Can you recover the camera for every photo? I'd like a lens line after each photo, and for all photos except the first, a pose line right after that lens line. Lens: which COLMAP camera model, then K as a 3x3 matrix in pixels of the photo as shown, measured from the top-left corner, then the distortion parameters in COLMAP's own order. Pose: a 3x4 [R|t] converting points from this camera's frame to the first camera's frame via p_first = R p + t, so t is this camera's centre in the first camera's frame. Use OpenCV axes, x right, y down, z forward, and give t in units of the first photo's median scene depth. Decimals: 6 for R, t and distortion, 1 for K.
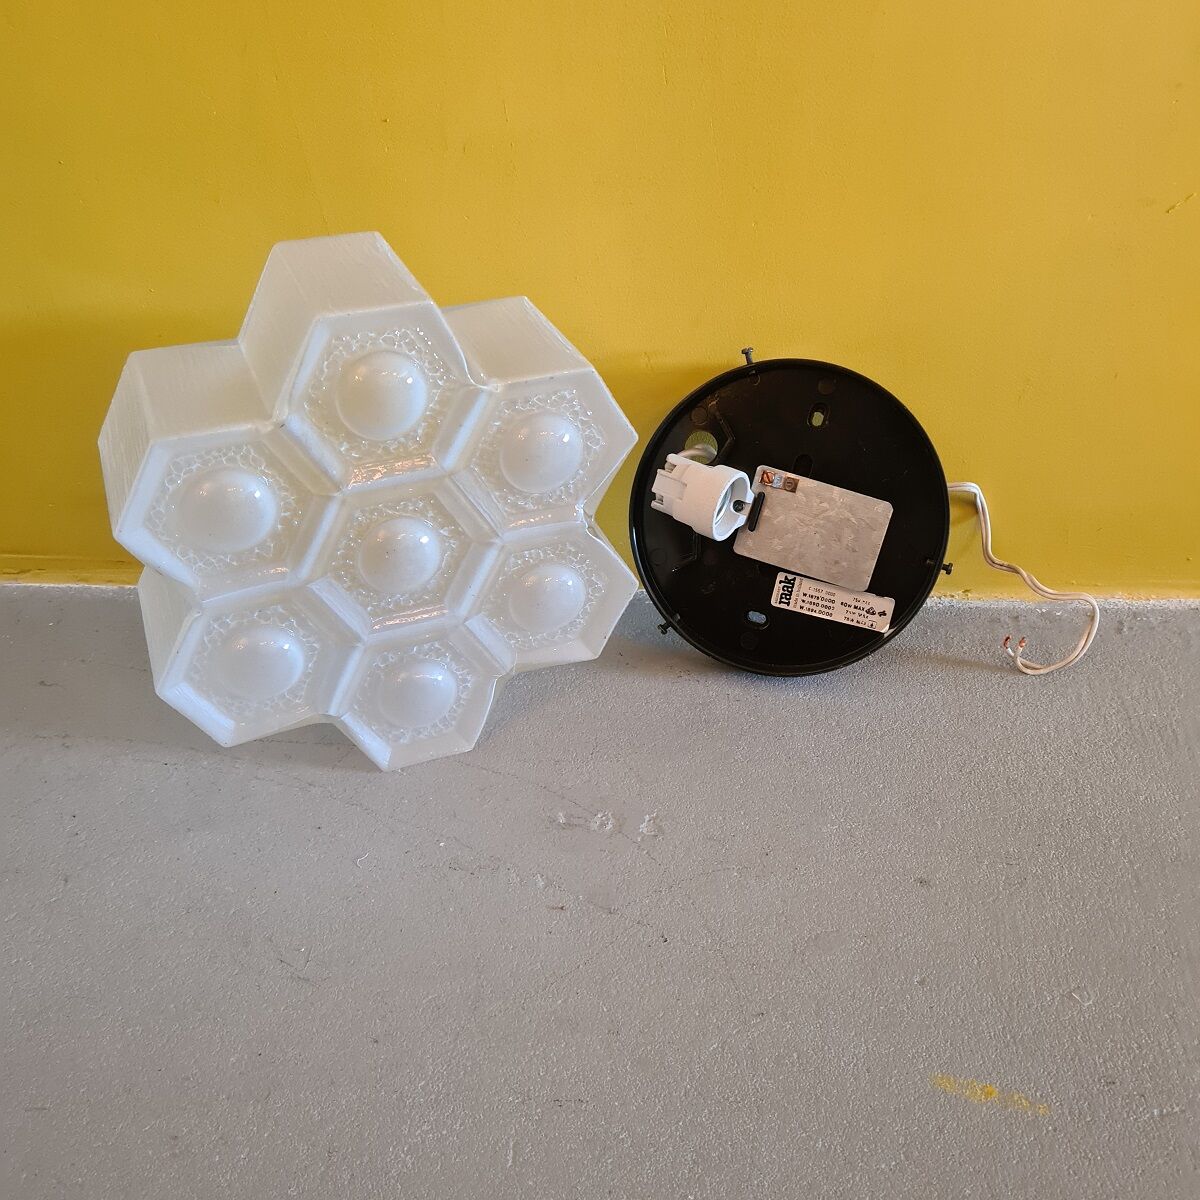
lens RADIAL K [[1210.3, 0, 624.5], [0, 1210.3, 601.9], [0, 0, 1]] dist [0.021742, 0.000000]
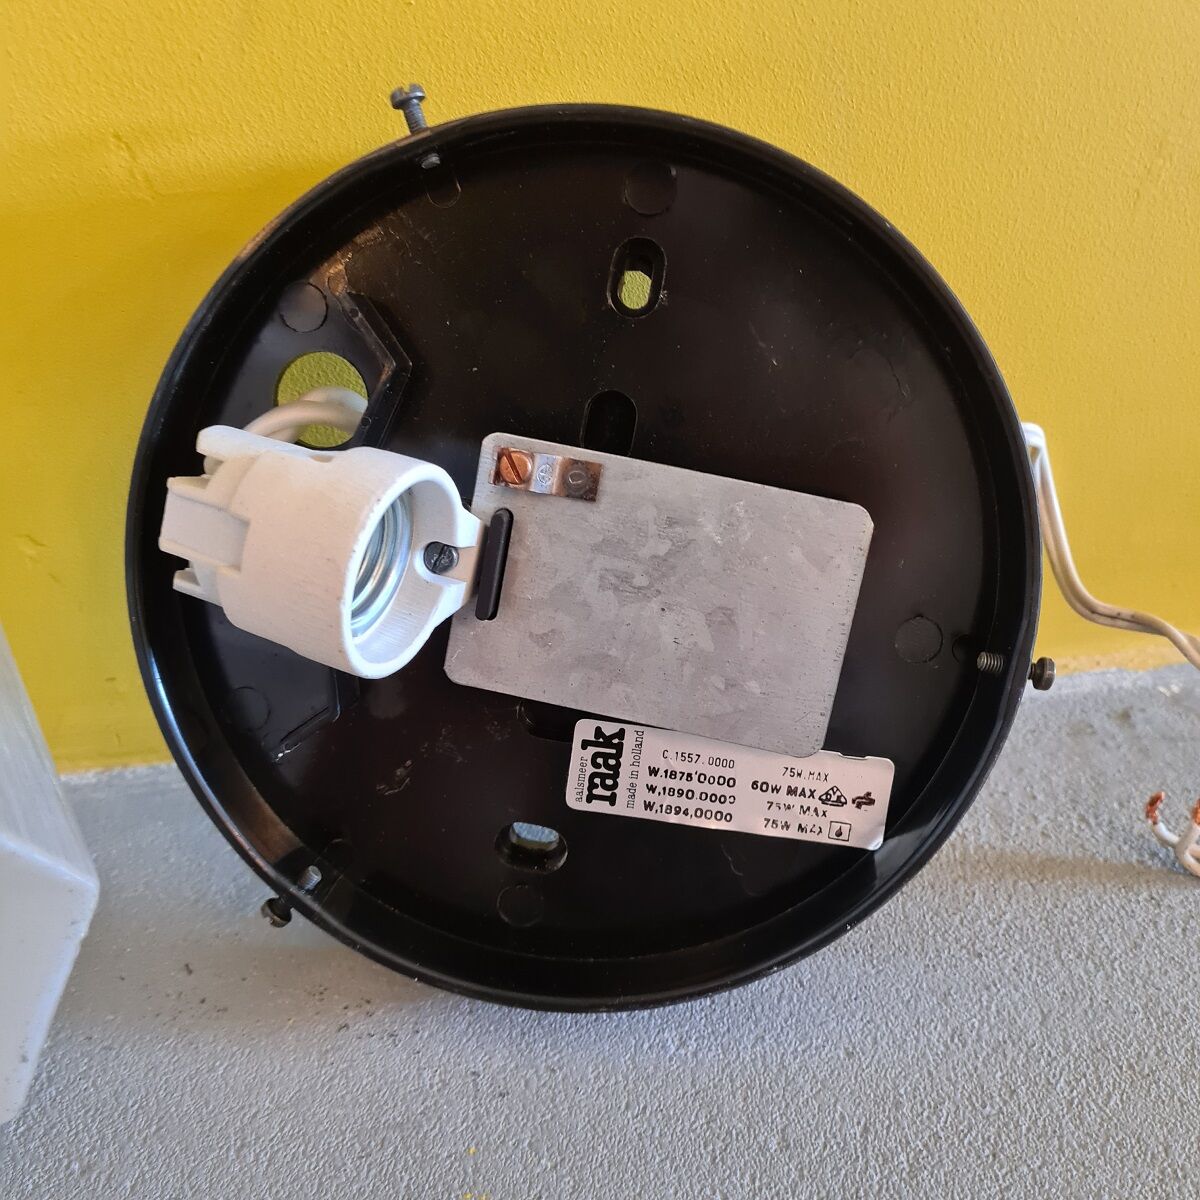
lens RADIAL K [[1210.3, 0, 607.1], [0, 1210.3, 593.0], [0, 0, 1]] dist [0.021742, 0.000000]
pose [[0.986787, -0.113065, 0.116046, 0.113870], [0.108956, 0.993193, 0.041187, -0.088919], [-0.119913, -0.027999, 0.992389, 0.737818]]
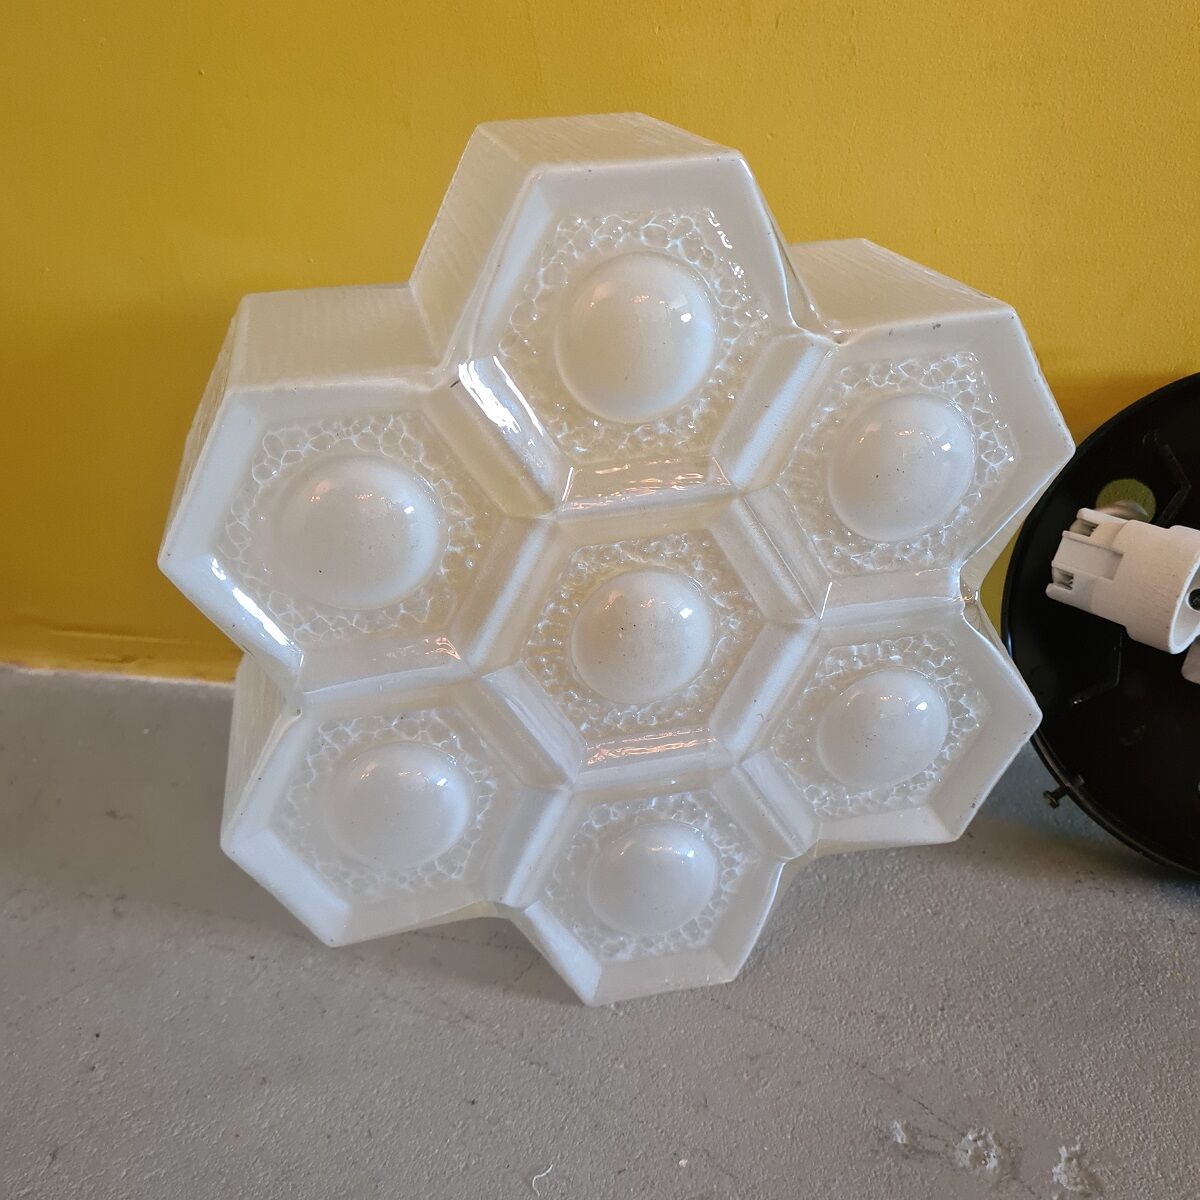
lens RADIAL K [[1210.3, 0, 606.6], [0, 1210.3, 606.0], [0, 0, 1]] dist [0.021742, 0.000000]
pose [[0.982650, 0.042716, -0.180486, -0.095164], [-0.065358, 0.990446, -0.121430, 0.017822], [0.173575, 0.131119, 0.976053, 0.416569]]
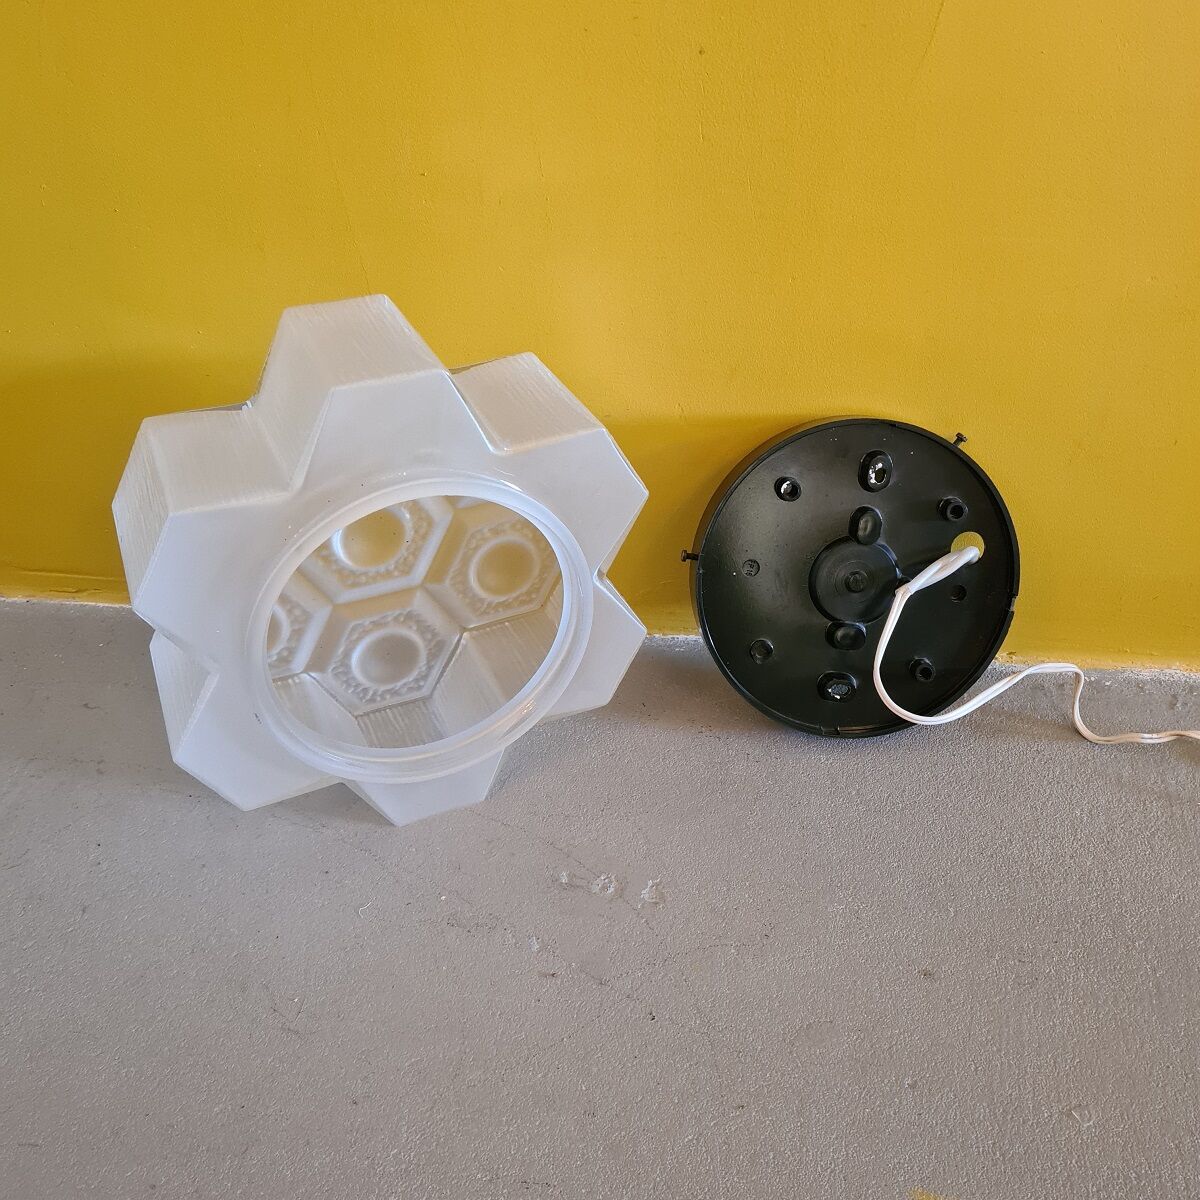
lens RADIAL K [[1210.3, 0, 603.4], [0, 1210.3, 592.5], [0, 0, 1]] dist [0.021742, 0.000000]
pose [[0.994041, 0.043616, -0.099900, 0.070671], [-0.042697, 0.999024, 0.011325, -0.070159], [0.100297, -0.006992, 0.994933, 0.013398]]
